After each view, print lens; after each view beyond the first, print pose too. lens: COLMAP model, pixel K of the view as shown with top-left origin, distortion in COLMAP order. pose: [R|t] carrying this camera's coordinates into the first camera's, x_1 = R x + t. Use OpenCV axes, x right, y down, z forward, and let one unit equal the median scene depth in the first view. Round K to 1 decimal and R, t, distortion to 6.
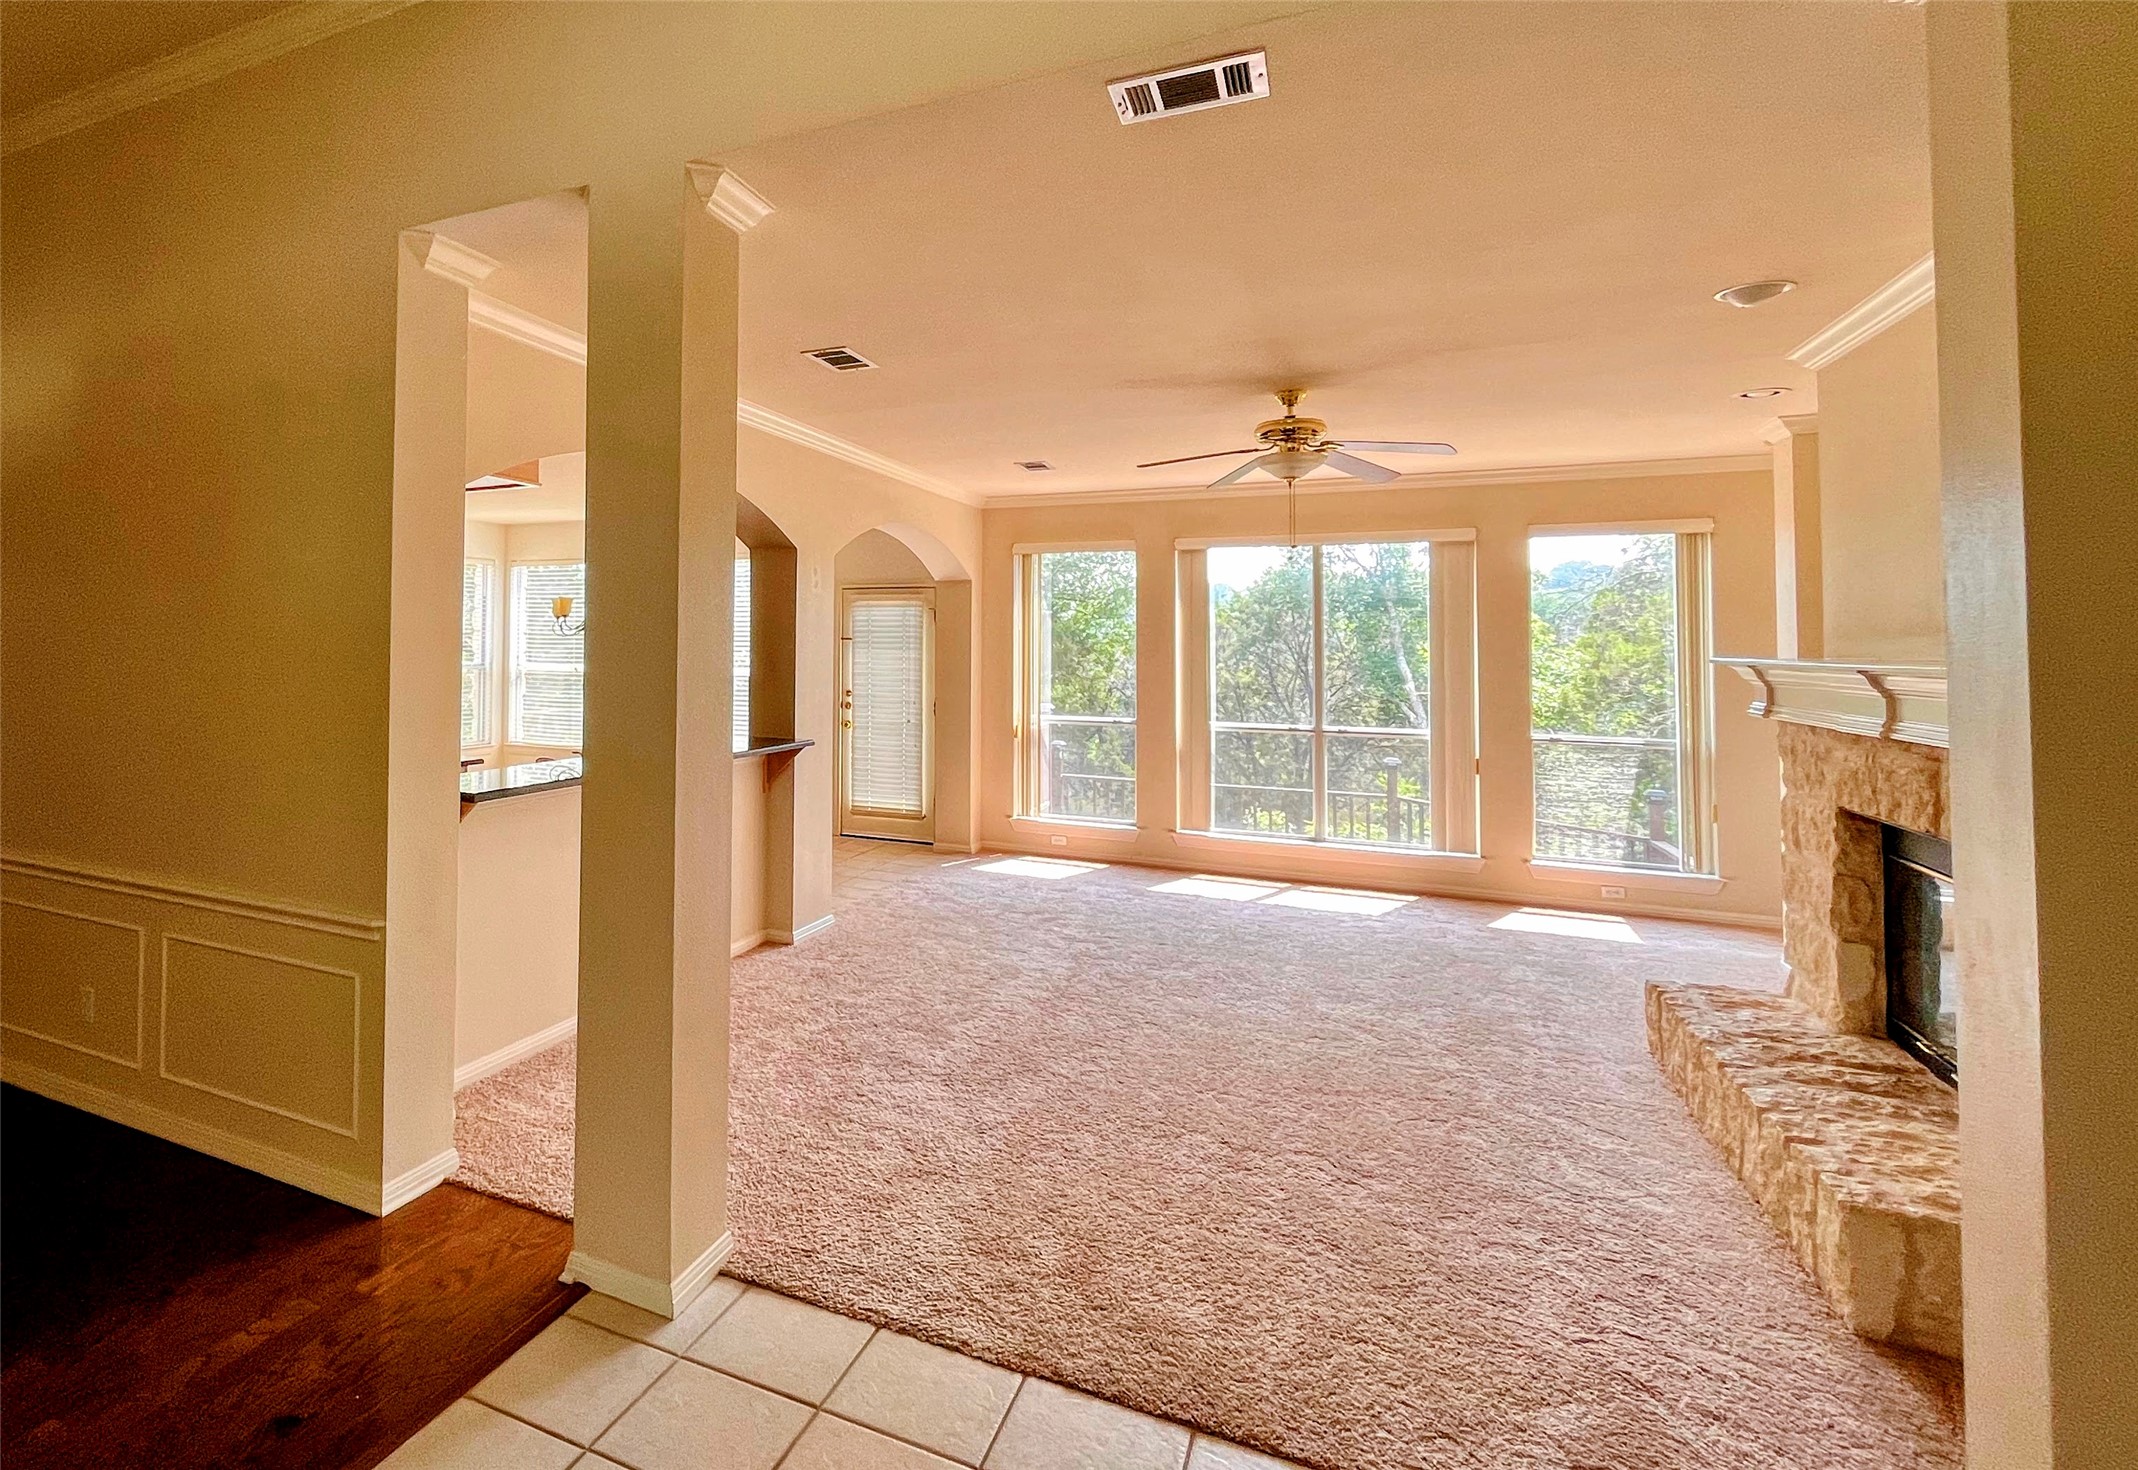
lens RADIAL K [[1120.1, 0, 724.0], [0, 1120.1, 610.3], [0, 0, 1]] dist [-0.000264, -0.002759]
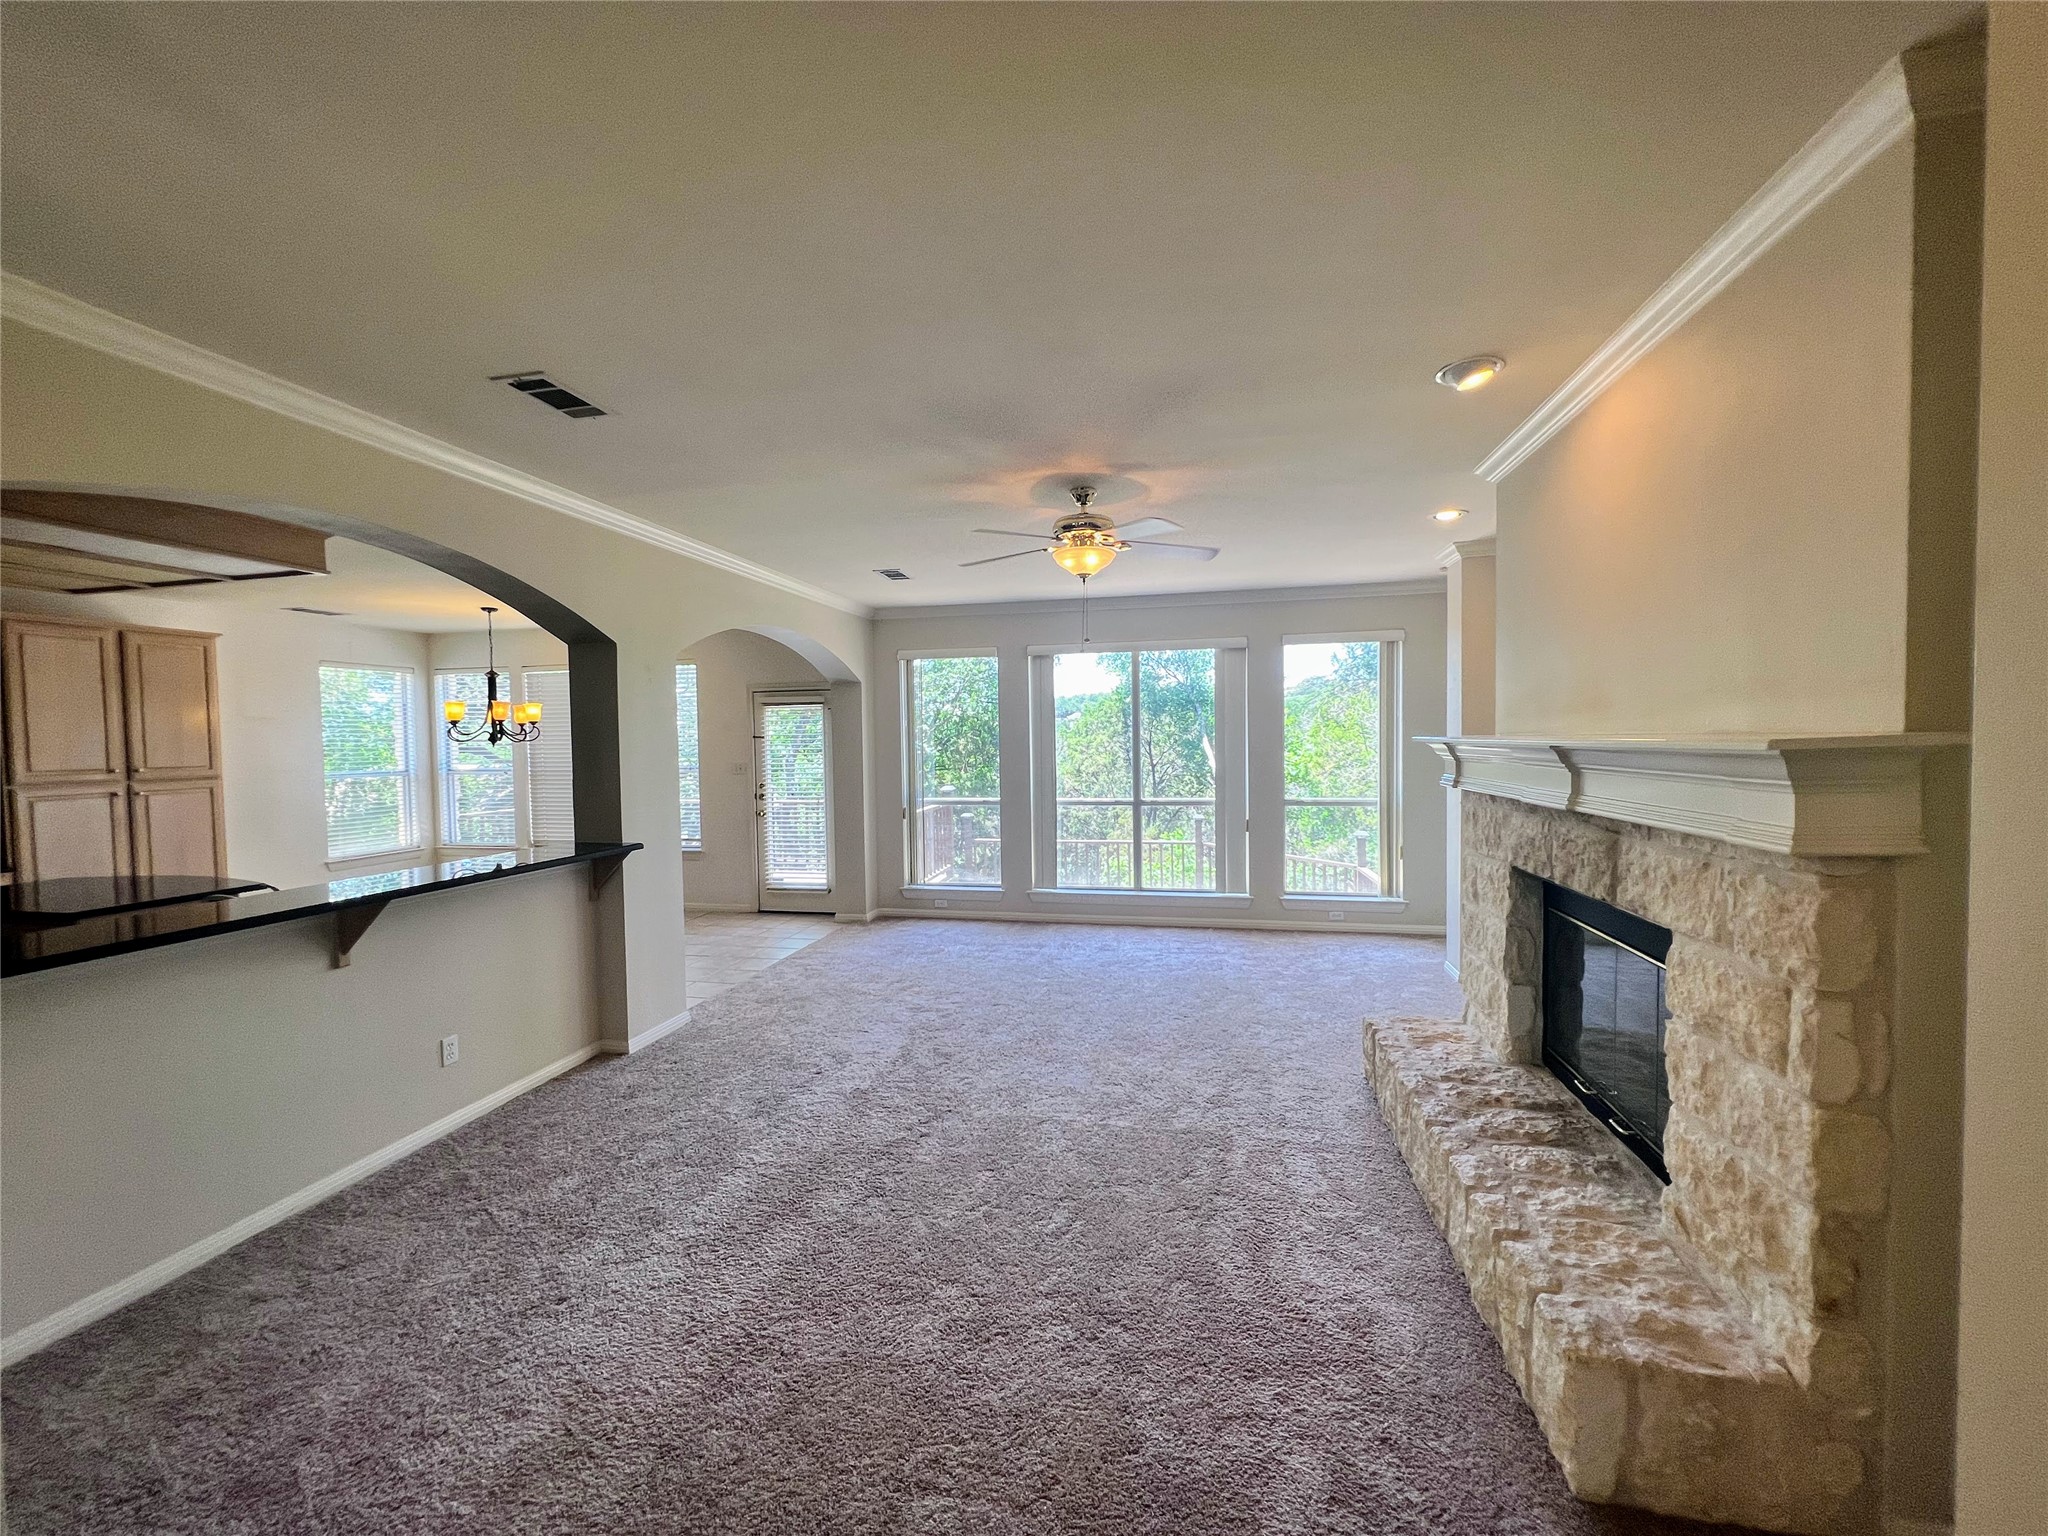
lens RADIAL K [[810.4, 0, 1020.2], [0, 810.4, 768.6], [0, 0, 1]] dist [-0.002930, 0.000525]
pose [[0.954175, -0.036078, 0.297067, 0.286338], [0.016206, 0.997479, 0.069089, 0.013477], [-0.298811, -0.061108, 0.952354, 0.376000]]
